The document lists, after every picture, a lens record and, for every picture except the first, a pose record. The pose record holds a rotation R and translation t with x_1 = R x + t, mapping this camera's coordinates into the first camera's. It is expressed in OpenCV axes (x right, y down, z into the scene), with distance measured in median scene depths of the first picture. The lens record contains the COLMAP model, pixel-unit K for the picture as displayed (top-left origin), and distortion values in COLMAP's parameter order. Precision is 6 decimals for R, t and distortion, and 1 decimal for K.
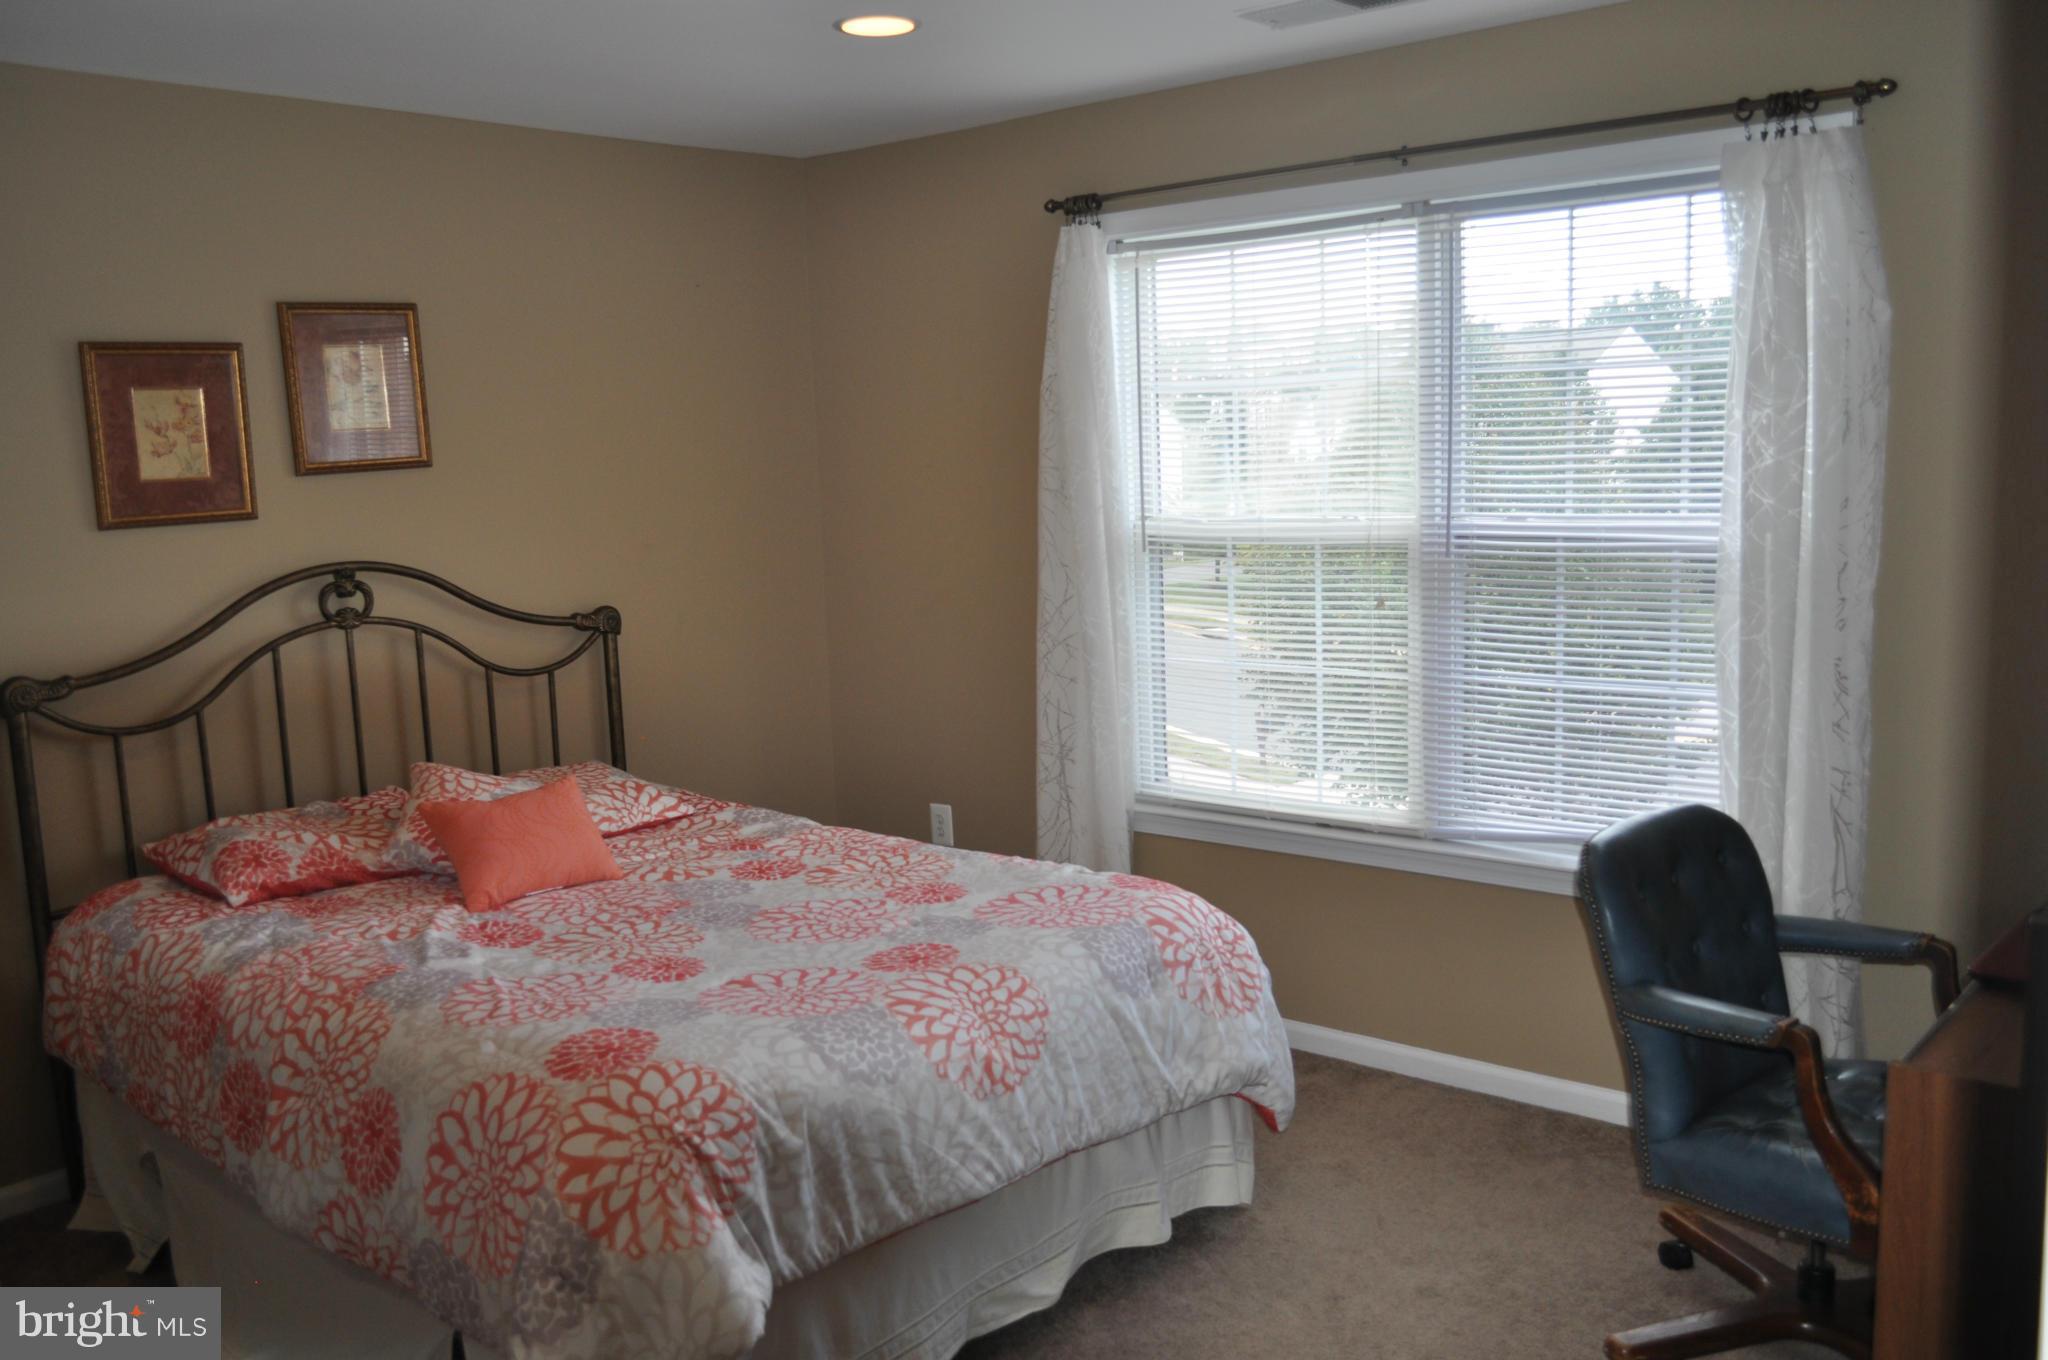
lens RADIAL K [[1665.0, 0, 1024.0], [0, 1665.0, 680.0], [0, 0, 1]] dist [-0.004811, -0.000899]
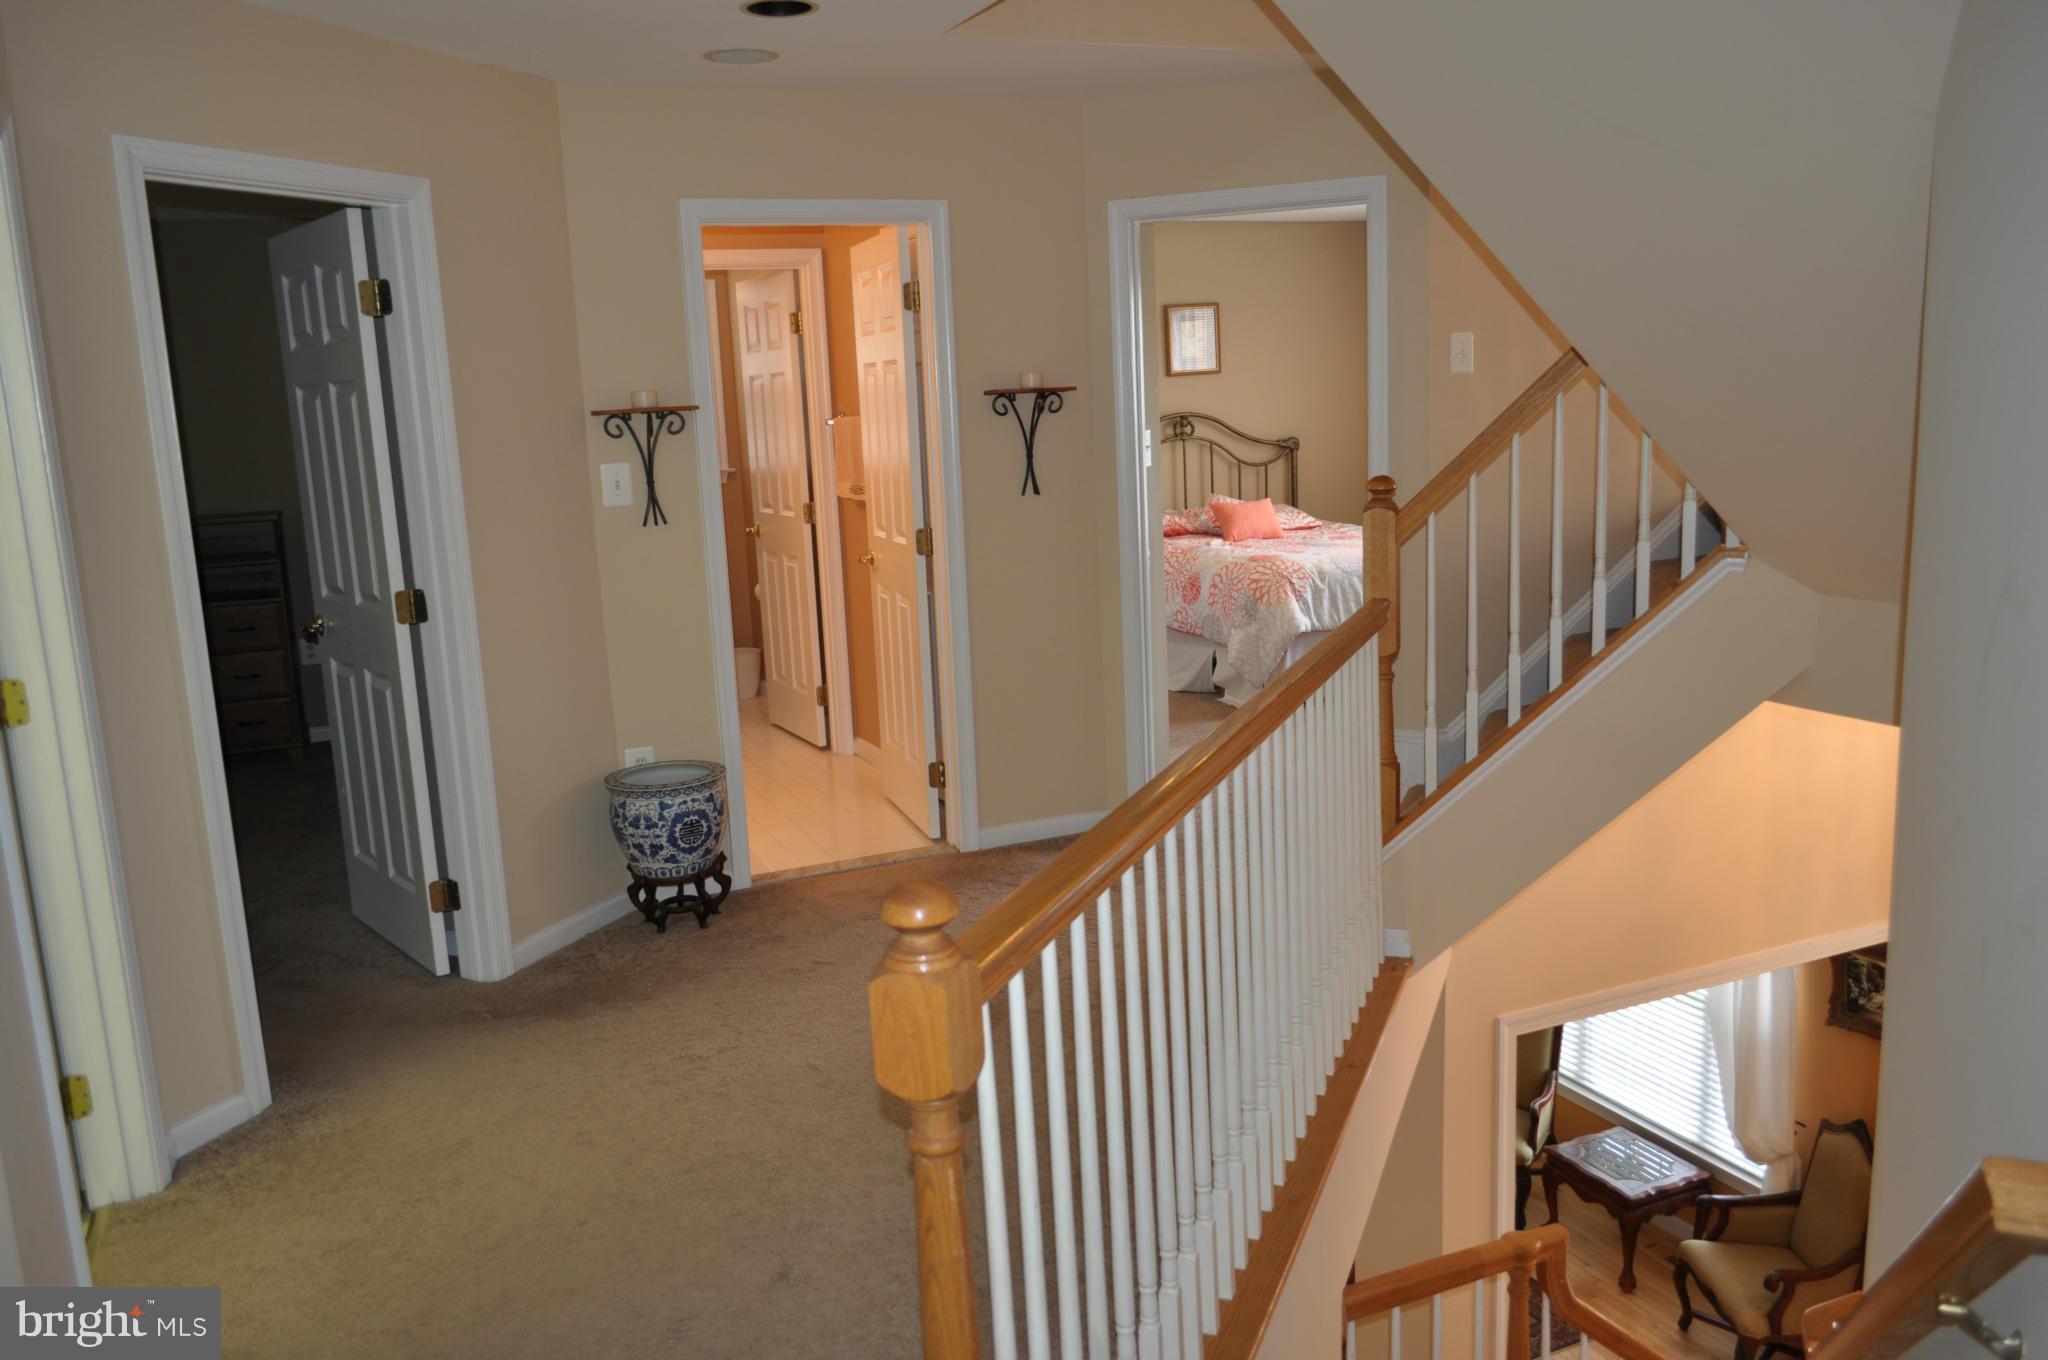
lens RADIAL K [[1582.2, 0, 1024.0], [0, 1582.2, 680.0], [0, 0, 1]] dist [0.002284, 0.001615]
pose [[0.898535, 0.075618, -0.432339, 0.466347], [-0.054044, 0.996612, 0.061991, 0.214597], [0.435562, -0.032335, 0.899578, -1.362093]]
